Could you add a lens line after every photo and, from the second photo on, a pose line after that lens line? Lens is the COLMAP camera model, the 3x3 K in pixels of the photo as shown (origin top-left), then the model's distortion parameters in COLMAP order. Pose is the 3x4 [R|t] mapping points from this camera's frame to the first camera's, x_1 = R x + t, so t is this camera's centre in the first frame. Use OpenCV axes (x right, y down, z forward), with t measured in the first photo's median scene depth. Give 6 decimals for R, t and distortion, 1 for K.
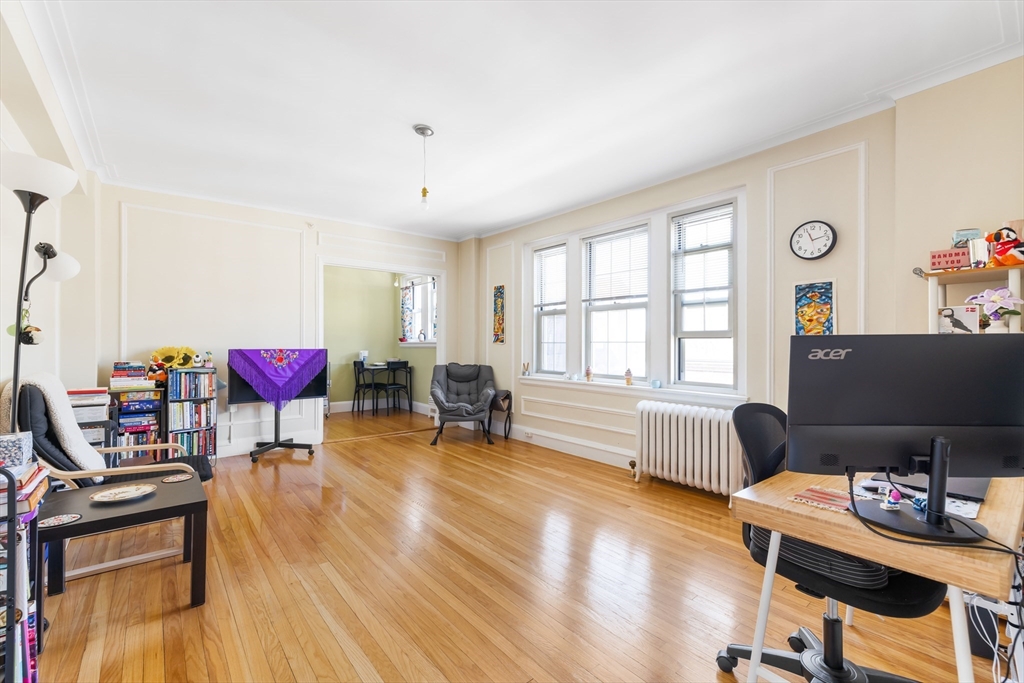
lens RADIAL K [[439.3, 0, 509.5], [0, 439.3, 342.4], [0, 0, 1]] dist [0.000119, 0.000067]
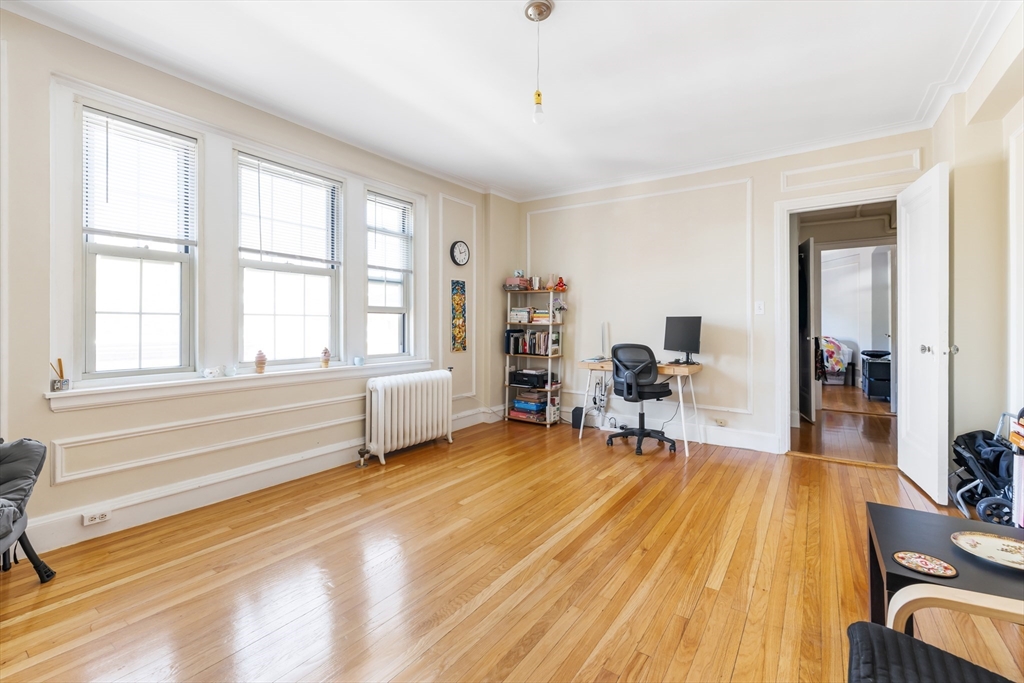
lens RADIAL K [[437.4, 0, 514.6], [0, 437.4, 323.5], [0, 0, 1]] dist [-0.000747, -0.000030]
pose [[-0.278225, -0.000676, 0.960516, -0.682775], [-0.004865, 0.999988, -0.000706, 0.014558], [-0.960504, -0.004869, -0.278225, 0.985965]]
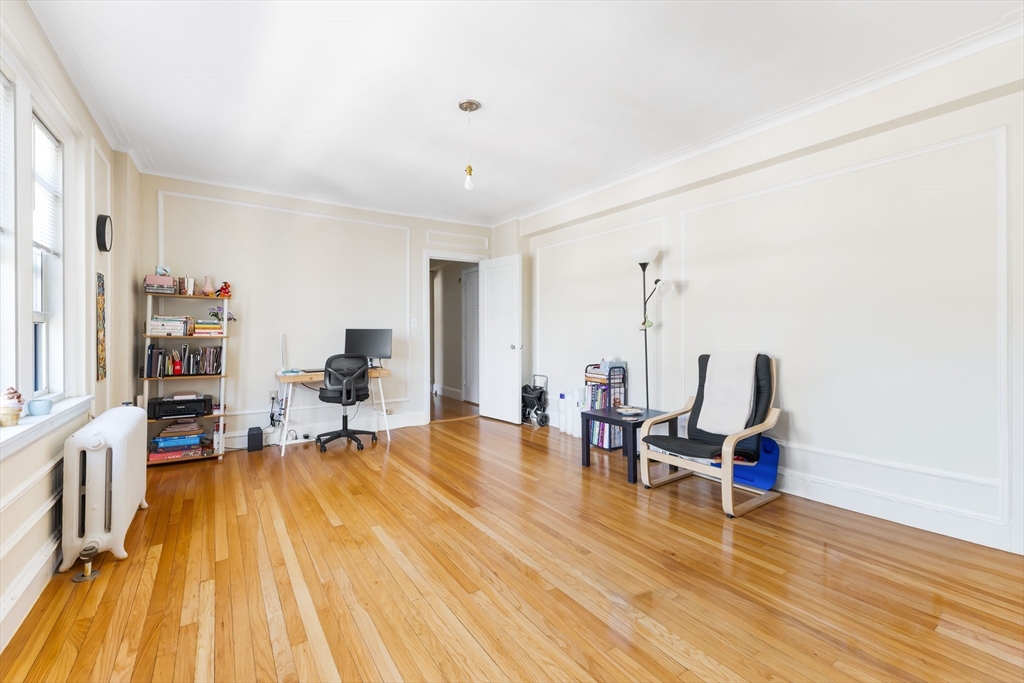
lens RADIAL K [[439.7, 0, 511.0], [0, 439.7, 331.6], [0, 0, 1]] dist [0.000883, 0.000116]
pose [[-0.995935, 0.002906, 0.090023, -0.287584], [0.002734, 0.999994, -0.002035, 0.005971], [-0.090029, -0.001781, -0.995938, 1.562093]]
